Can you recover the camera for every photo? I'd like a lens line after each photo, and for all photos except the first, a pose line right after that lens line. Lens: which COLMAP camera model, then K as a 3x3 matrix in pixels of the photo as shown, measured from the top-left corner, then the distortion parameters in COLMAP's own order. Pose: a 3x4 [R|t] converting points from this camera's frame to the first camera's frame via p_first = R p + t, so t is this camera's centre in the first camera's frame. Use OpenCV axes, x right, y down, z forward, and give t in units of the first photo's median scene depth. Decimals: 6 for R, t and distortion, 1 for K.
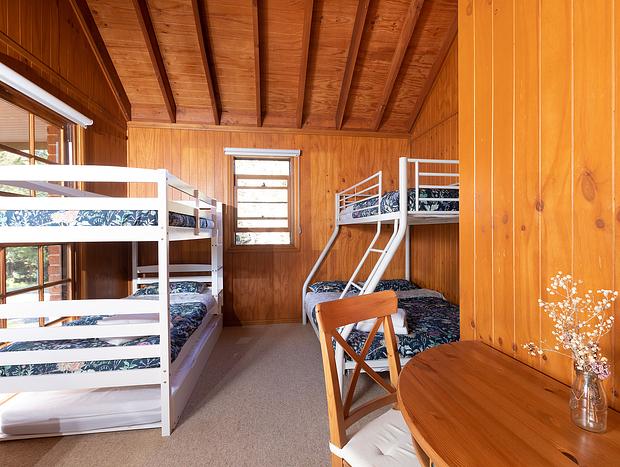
lens RADIAL K [[326.8, 0, 312.2], [0, 326.8, 215.1], [0, 0, 1]] dist [0.002716, 0.000399]
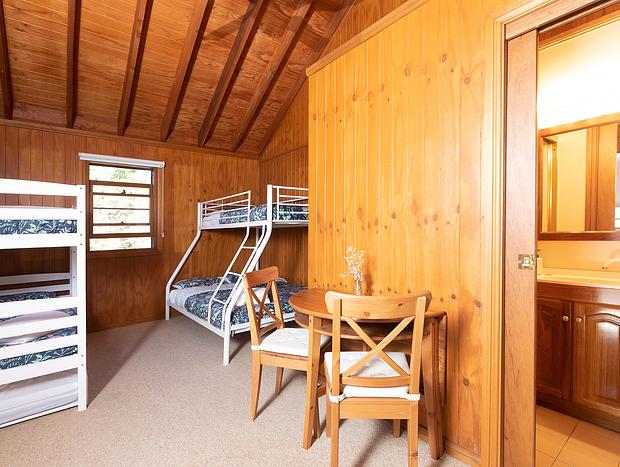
lens RADIAL K [[309.2, 0, 312.6], [0, 309.2, 233.7], [0, 0, 1]] dist [0.002009, 0.000474]
pose [[0.873873, -0.021885, 0.485662, -0.138812], [-0.001031, 0.998901, 0.046868, -0.009410], [-0.486154, -0.041458, 0.872889, -0.197581]]
